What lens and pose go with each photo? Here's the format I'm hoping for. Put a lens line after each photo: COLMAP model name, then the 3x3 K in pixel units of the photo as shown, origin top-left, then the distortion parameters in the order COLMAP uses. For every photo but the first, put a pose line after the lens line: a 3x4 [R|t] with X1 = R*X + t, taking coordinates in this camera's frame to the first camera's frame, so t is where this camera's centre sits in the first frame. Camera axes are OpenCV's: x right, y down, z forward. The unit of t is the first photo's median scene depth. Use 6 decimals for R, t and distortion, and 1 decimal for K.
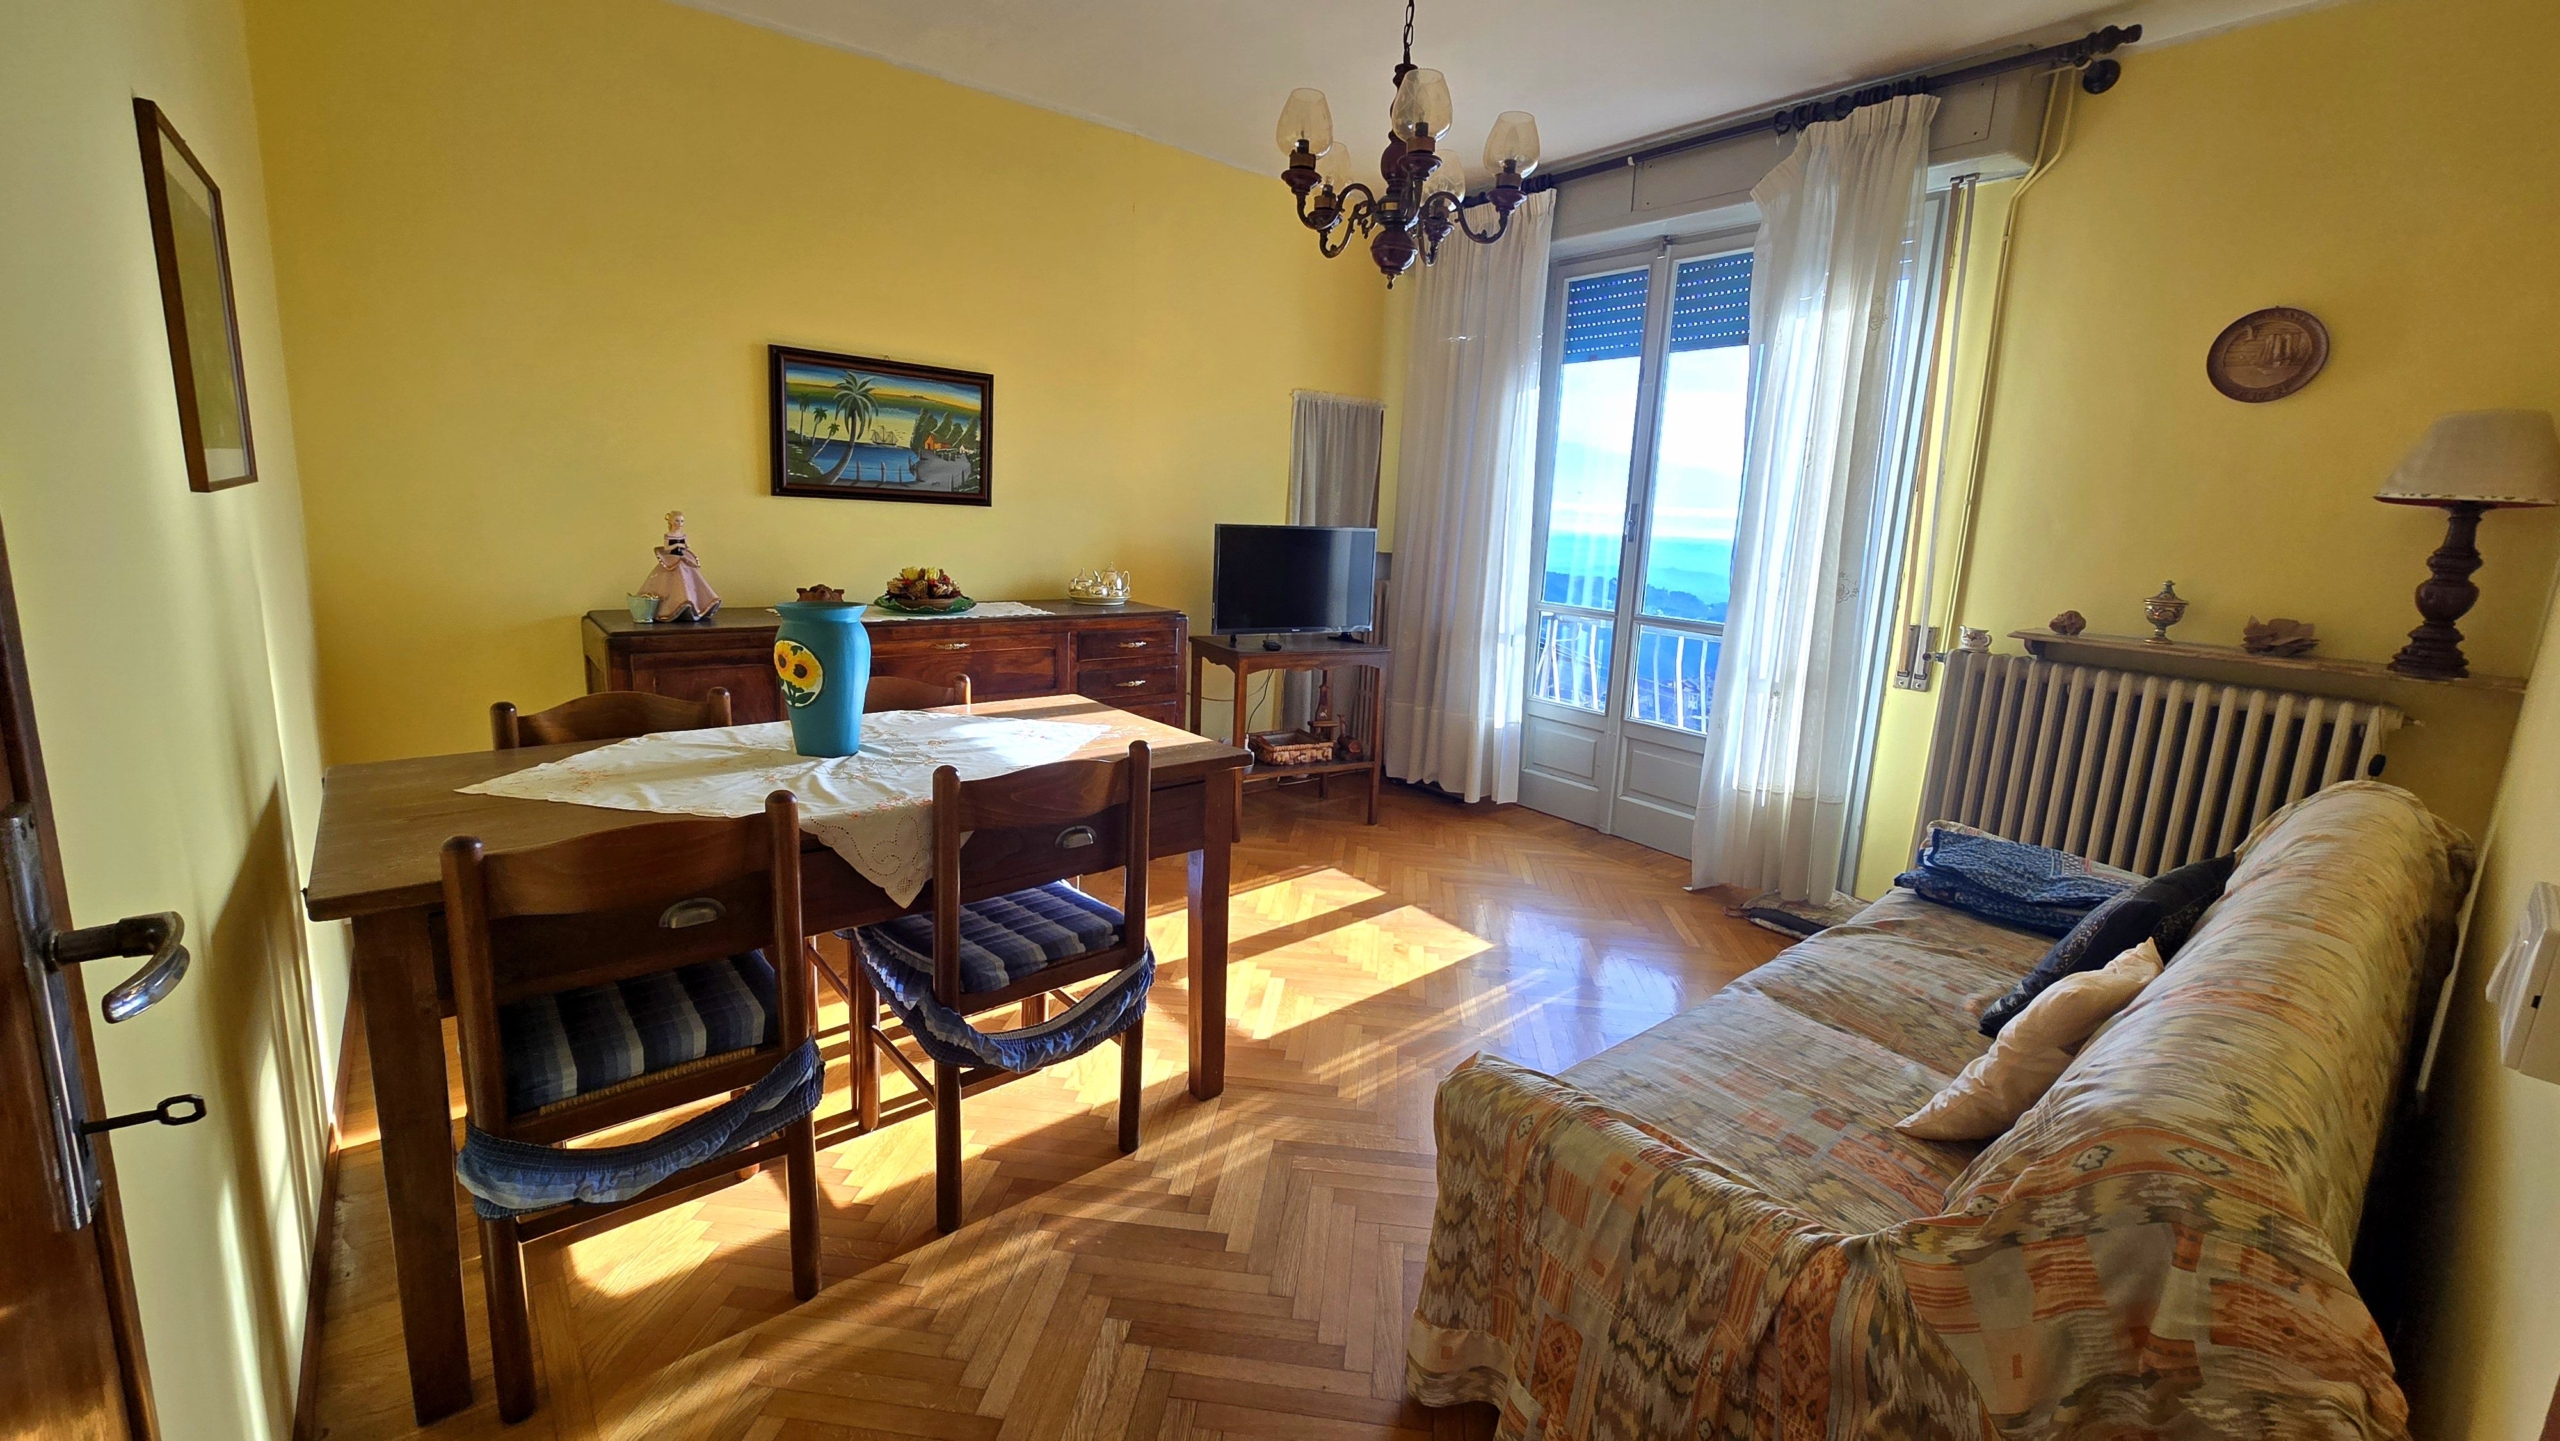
lens RADIAL K [[1054.7, 0, 1295.8], [0, 1054.7, 689.7], [0, 0, 1]] dist [0.001045, 0.000553]
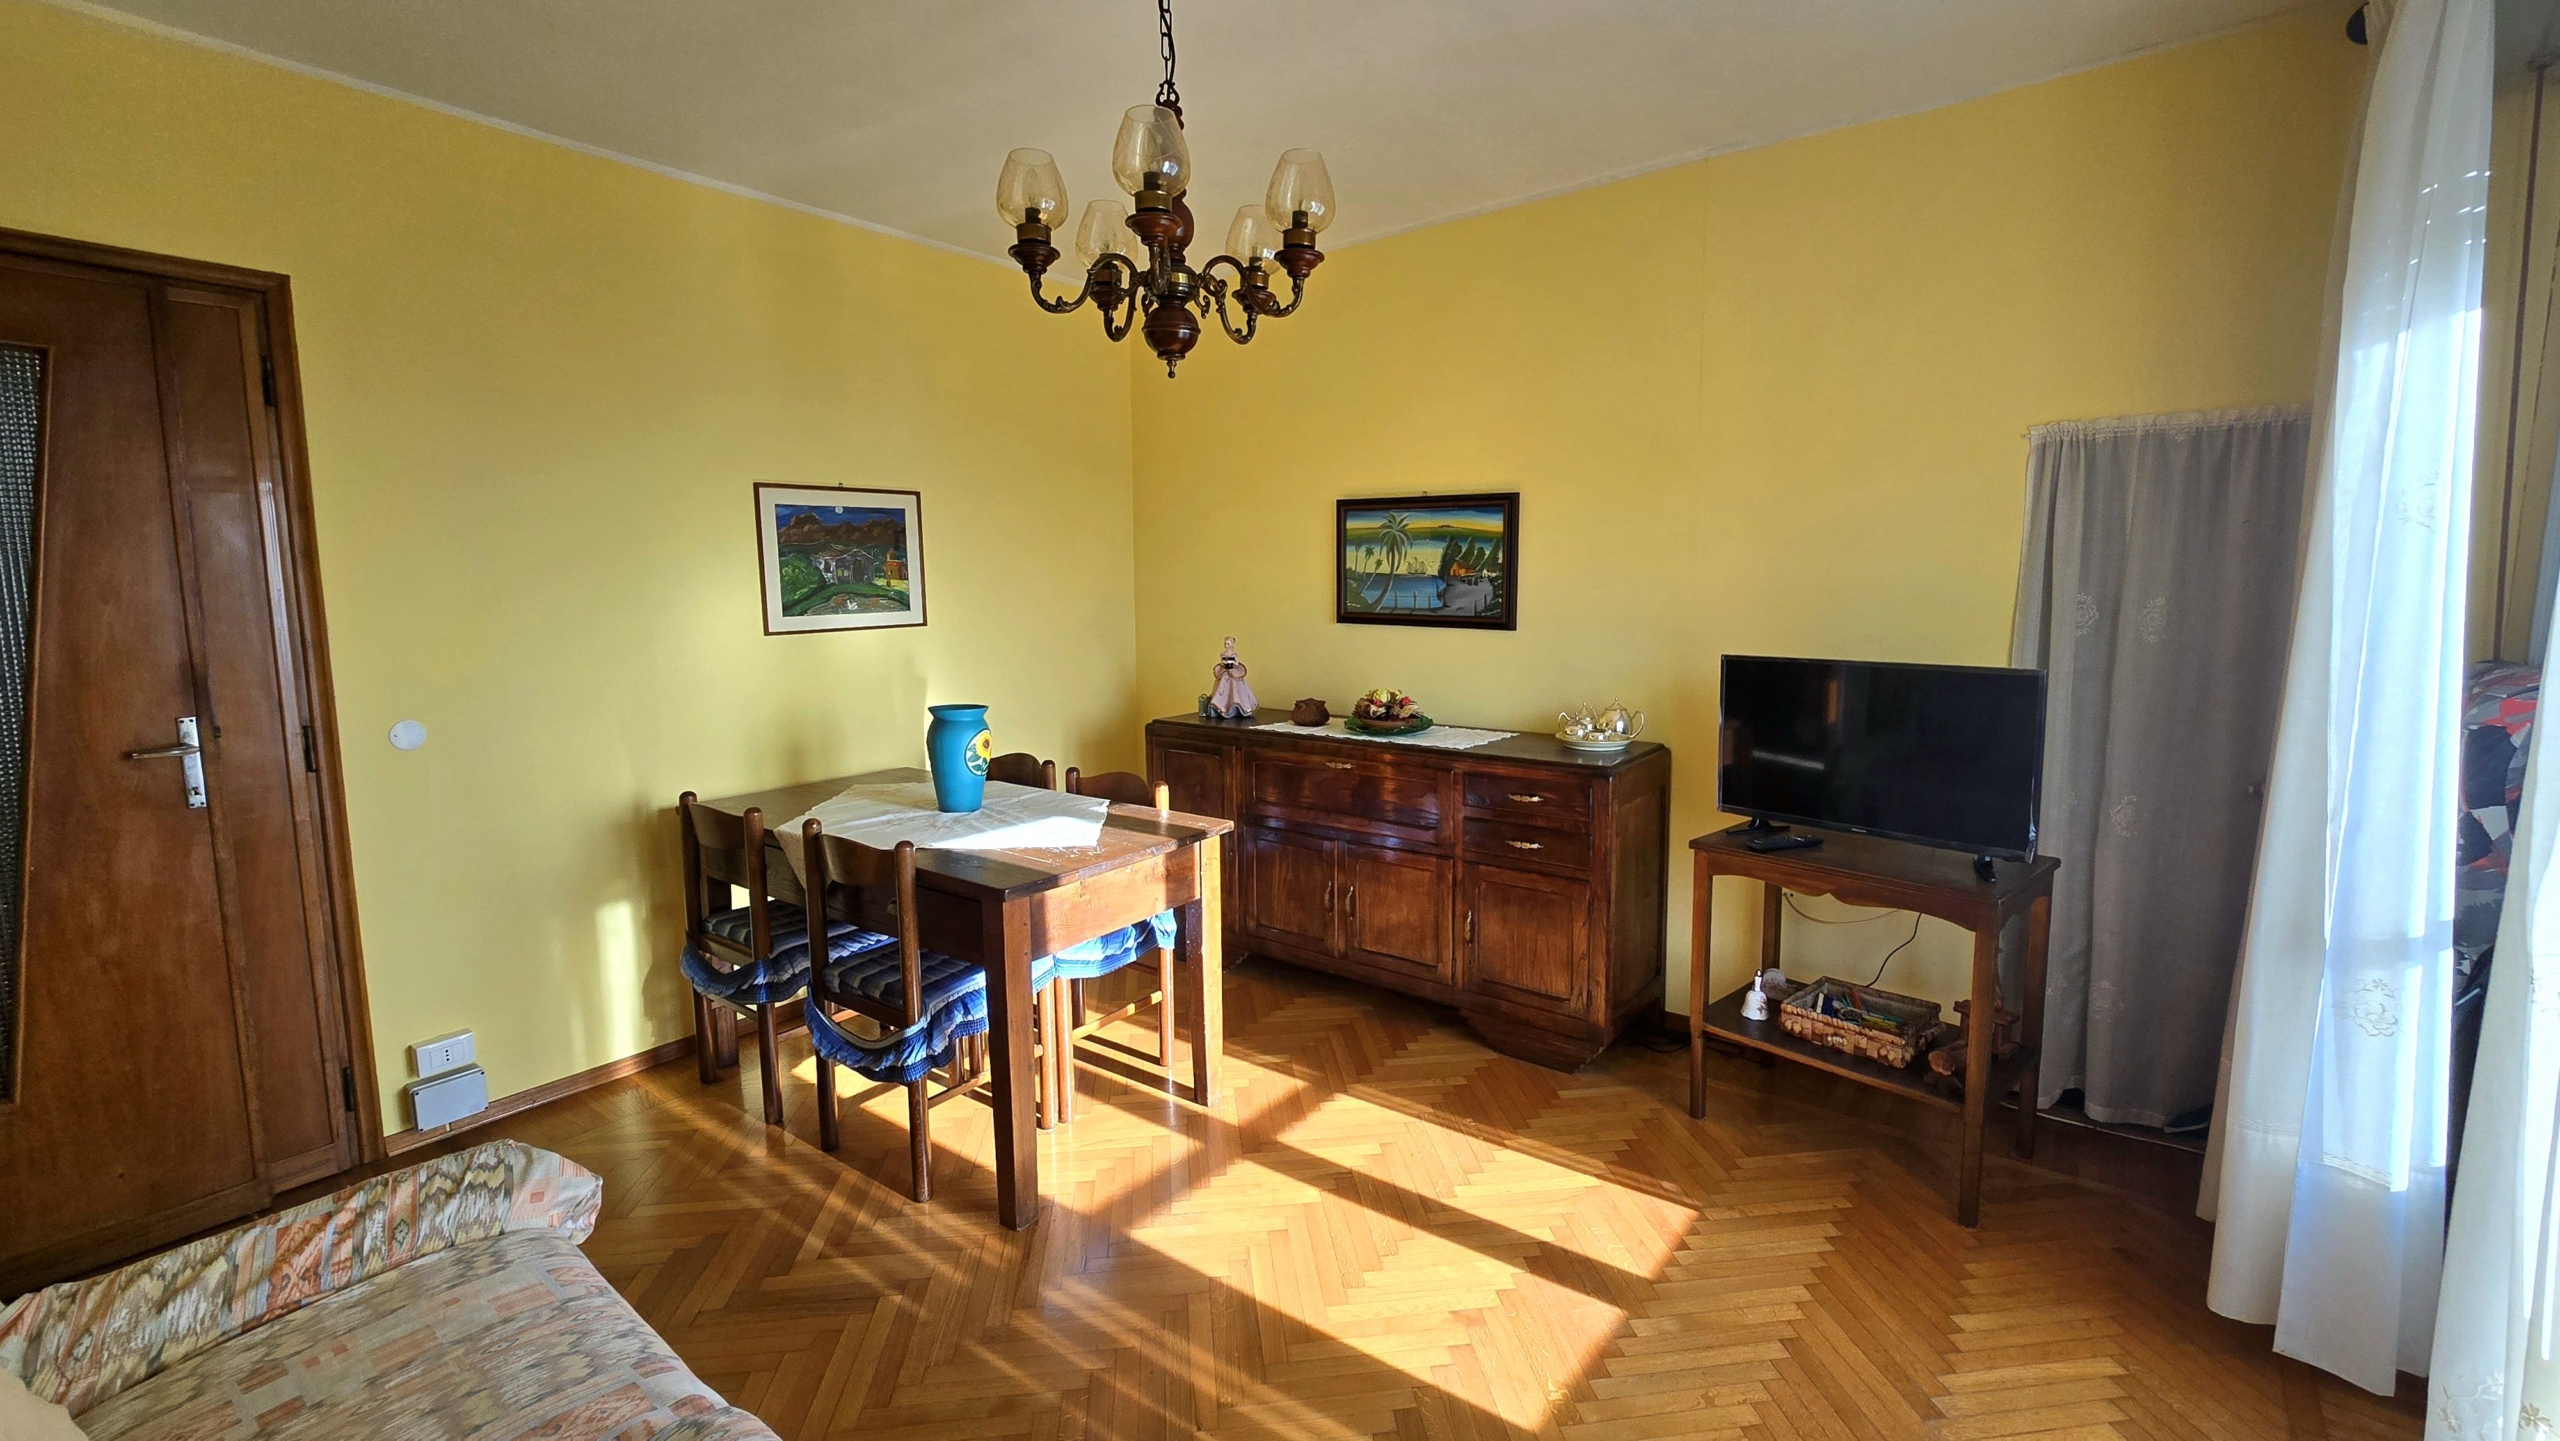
lens RADIAL K [[1054.7, 0, 1295.8], [0, 1054.7, 689.7], [0, 0, 1]] dist [0.001045, 0.000553]
pose [[0.218927, 0.057915, -0.974021, 0.624593], [-0.153504, 0.987851, 0.024235, -0.122851], [0.963591, 0.144211, 0.225158, 0.653719]]
